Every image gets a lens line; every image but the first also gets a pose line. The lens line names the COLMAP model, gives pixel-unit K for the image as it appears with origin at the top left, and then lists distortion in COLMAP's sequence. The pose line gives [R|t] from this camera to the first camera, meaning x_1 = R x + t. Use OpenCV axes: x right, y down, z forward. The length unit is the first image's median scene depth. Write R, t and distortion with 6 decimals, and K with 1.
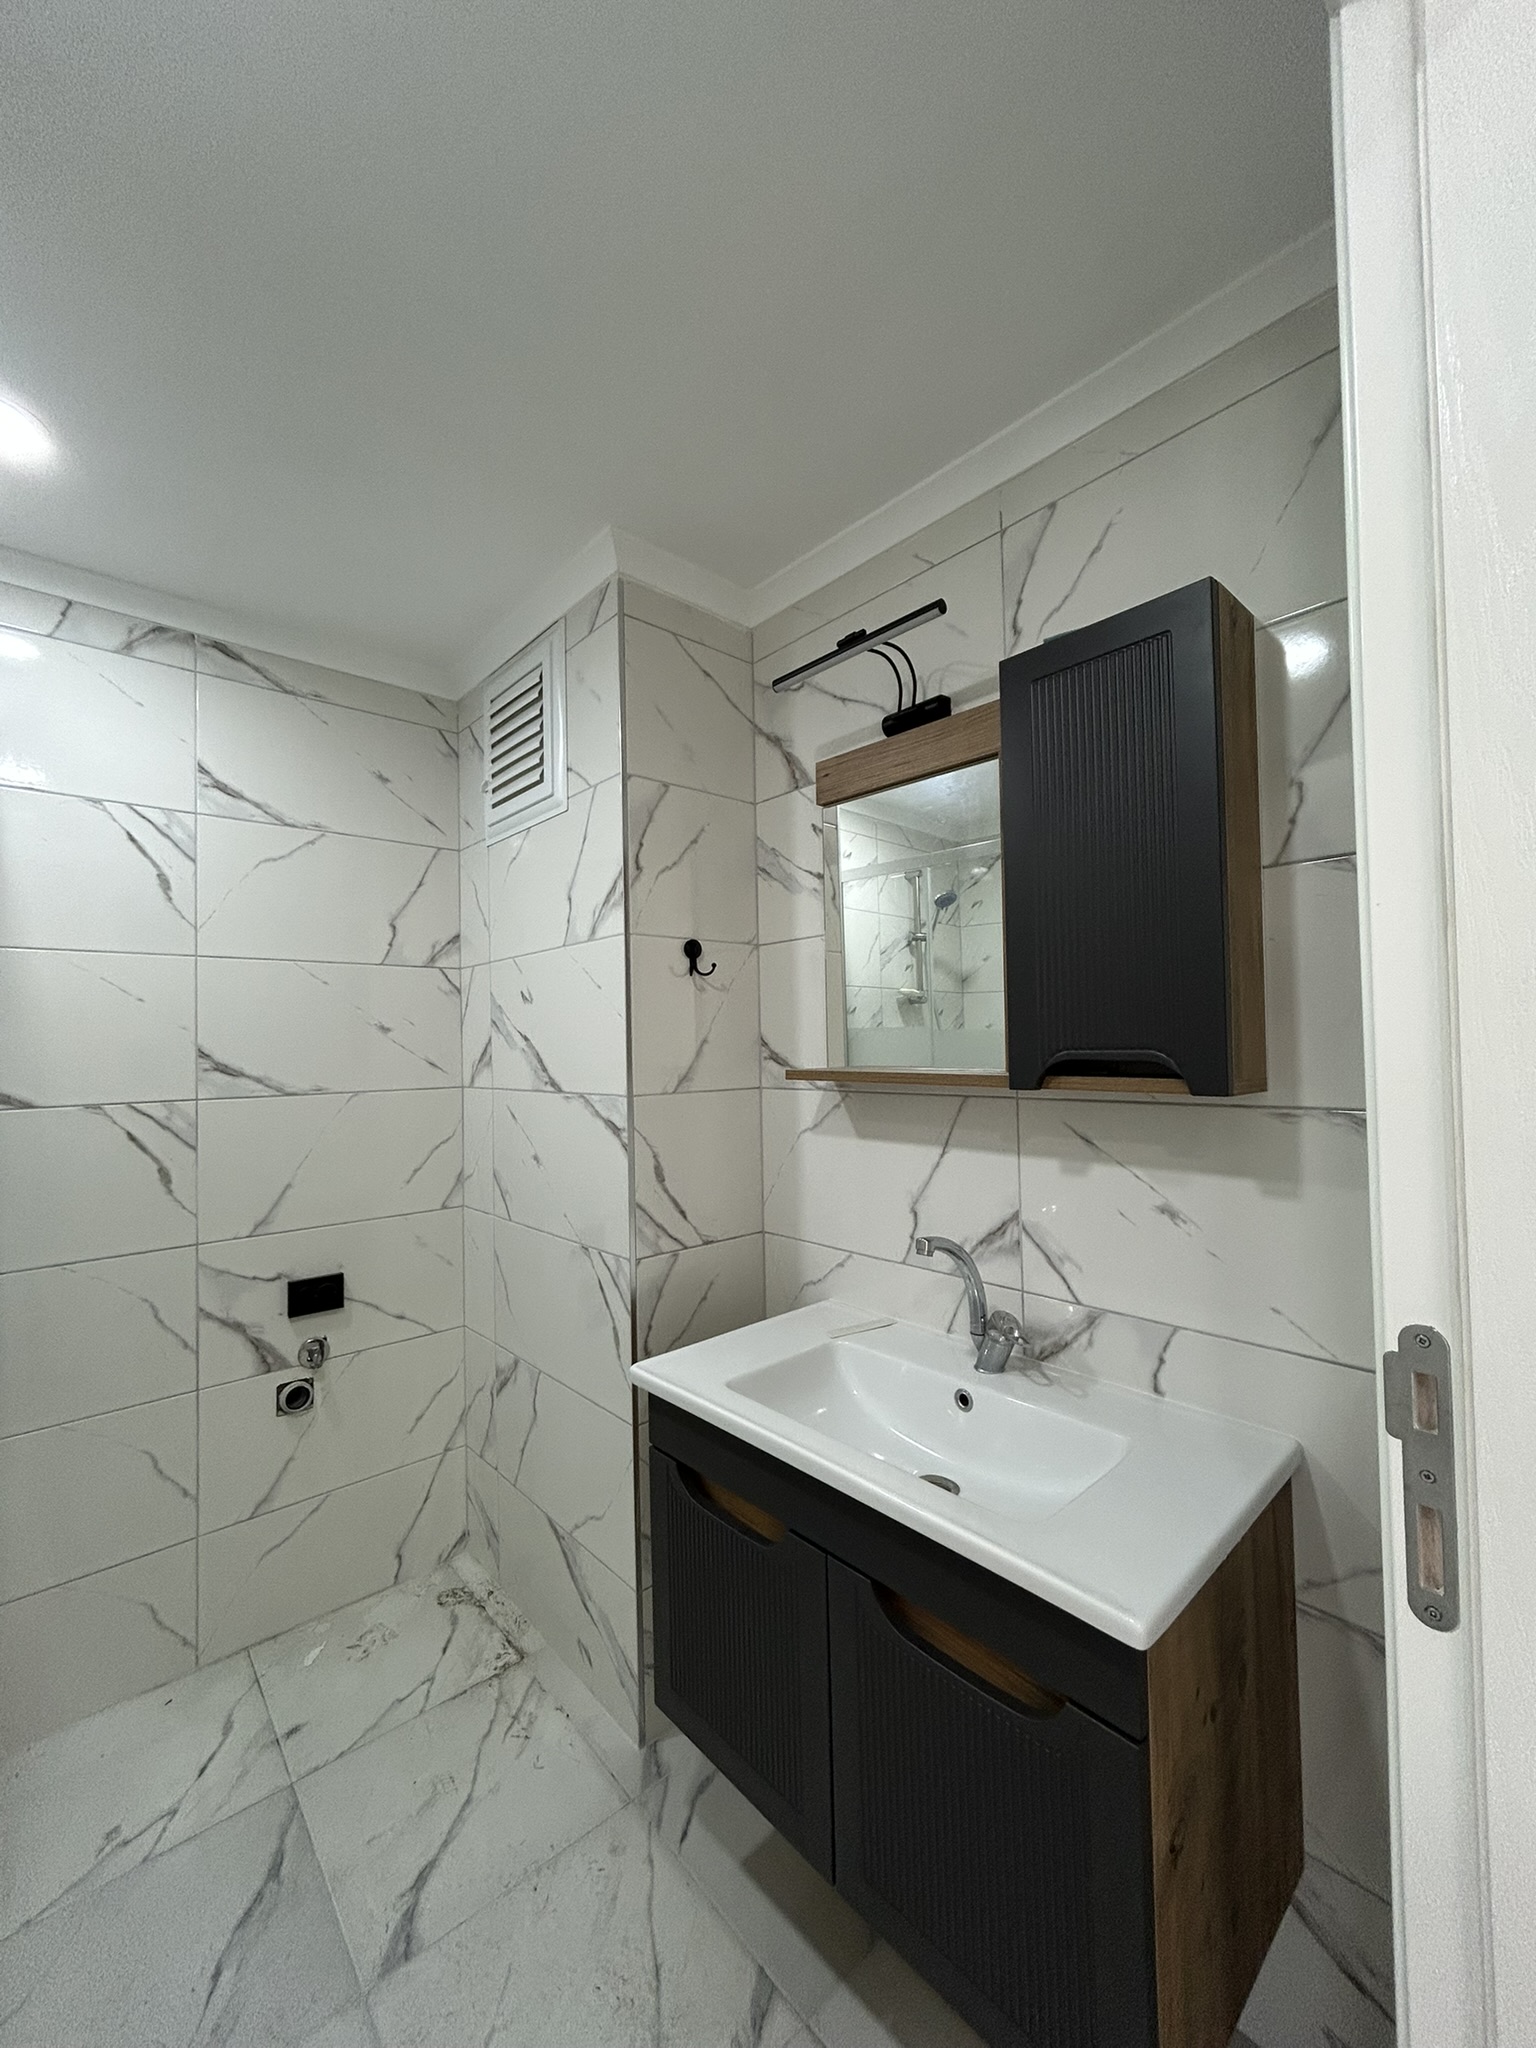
lens RADIAL K [[822.4, 0, 764.9], [0, 822.4, 1023.3], [0, 0, 1]] dist [-0.001836, 0.001476]
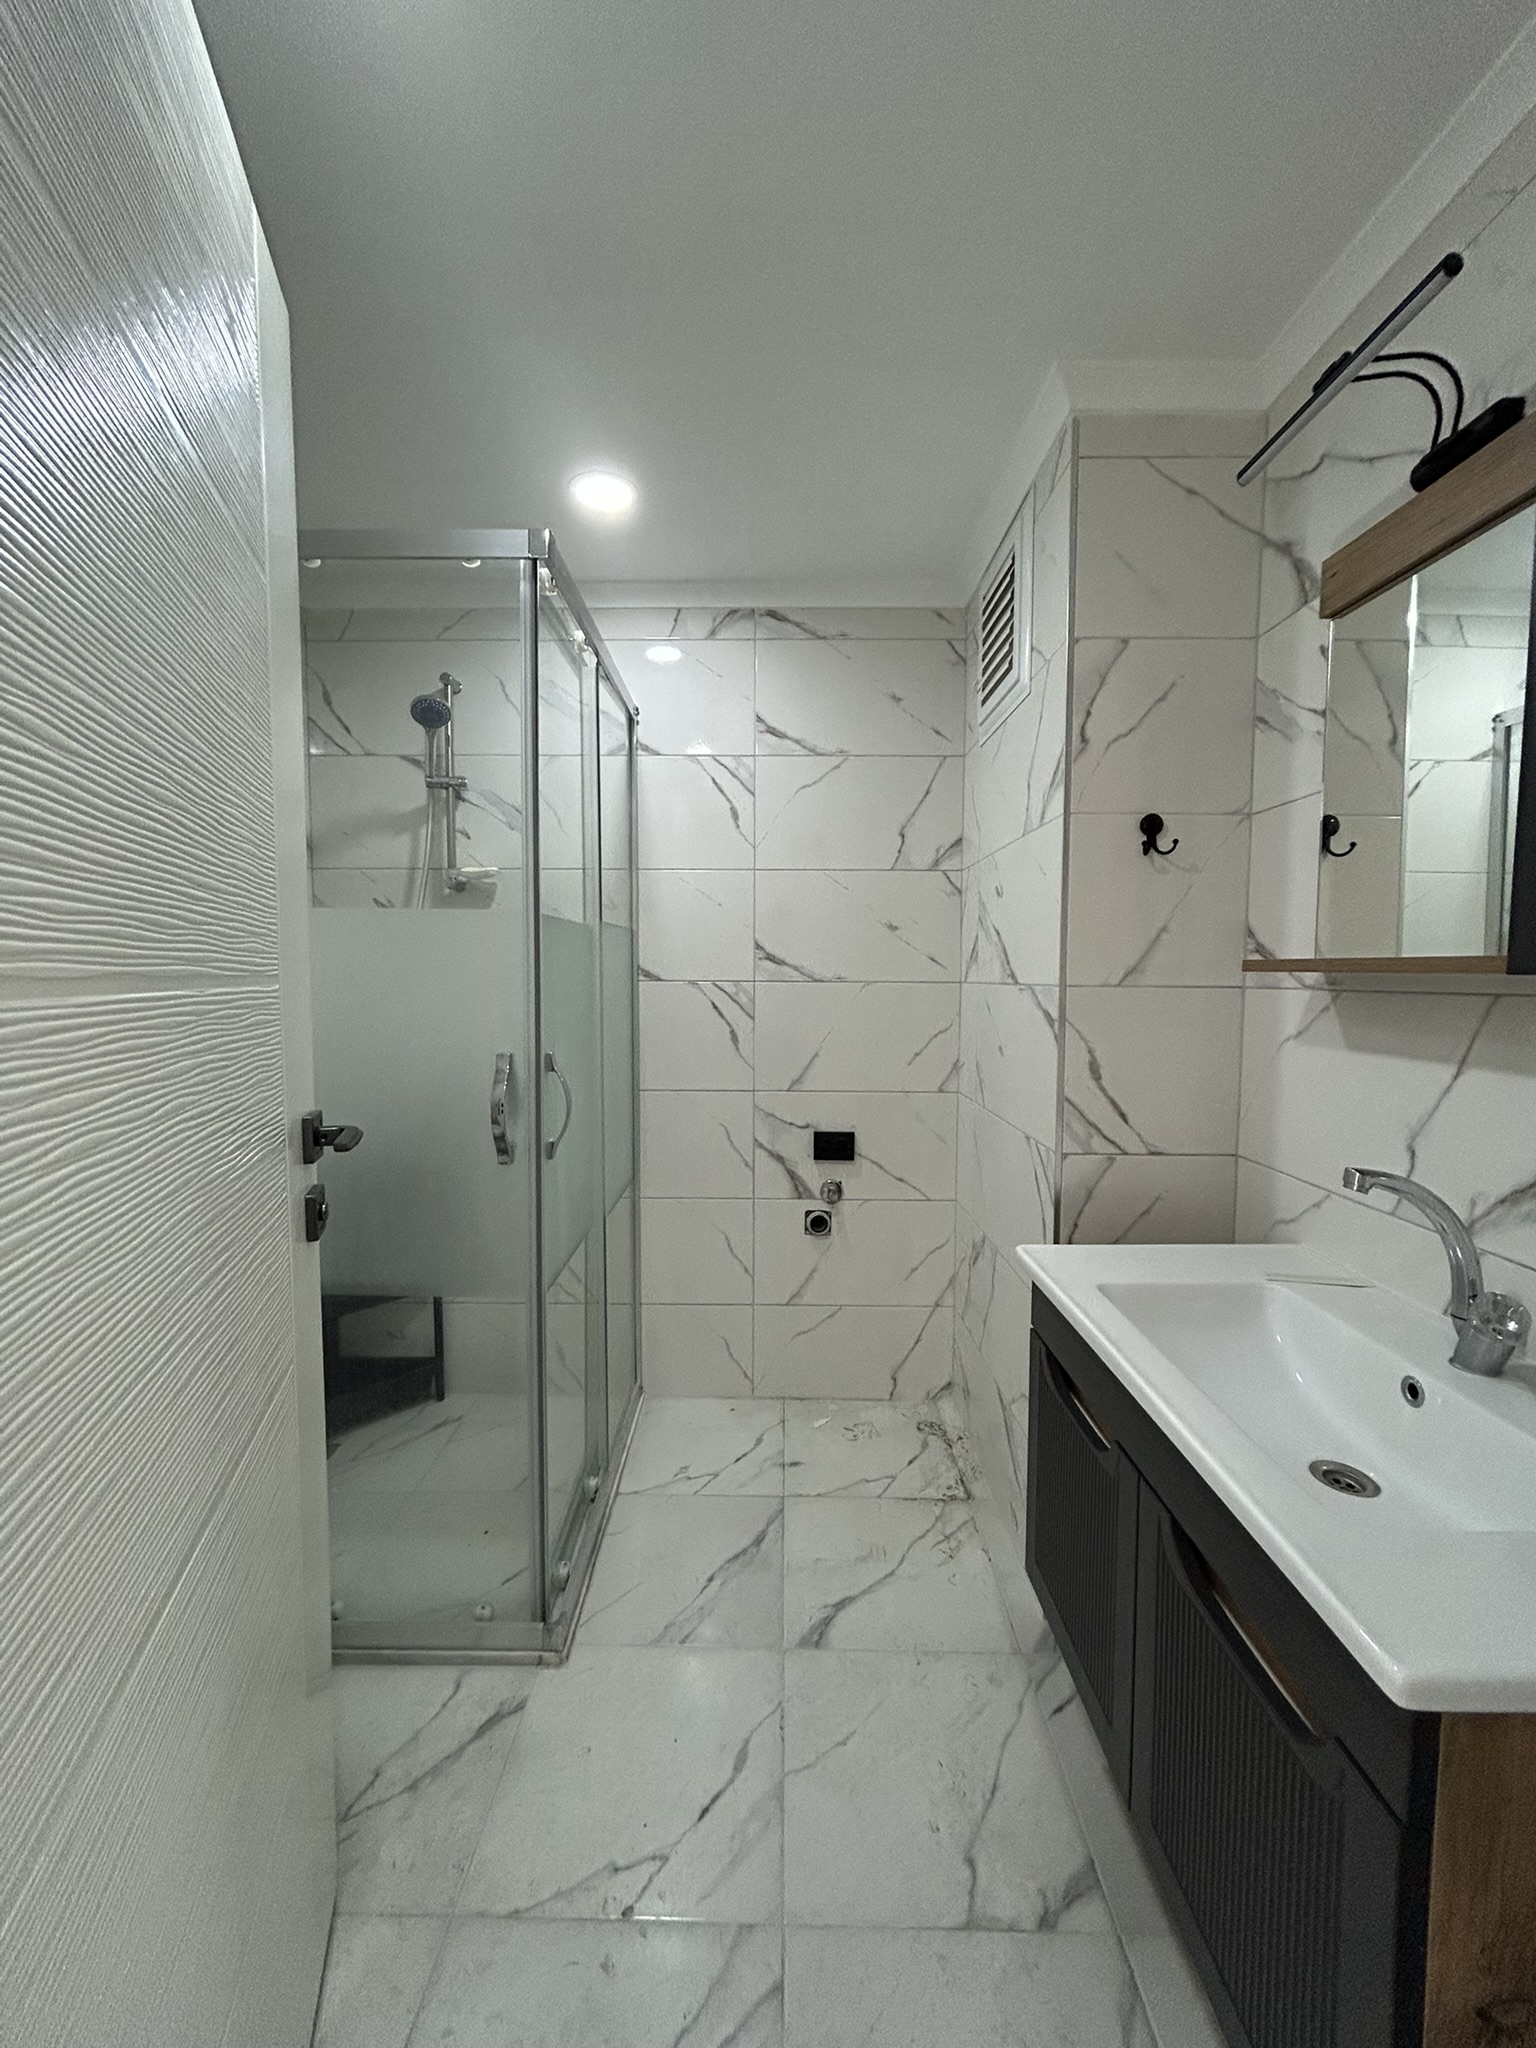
lens RADIAL K [[822.4, 0, 761.2], [0, 822.4, 1021.6], [0, 0, 1]] dist [-0.001836, 0.001476]
pose [[0.736093, 0.063551, -0.673891, 0.212906], [-0.002163, 0.995799, 0.091546, 0.040386], [0.676877, -0.065929, 0.733137, 0.051889]]
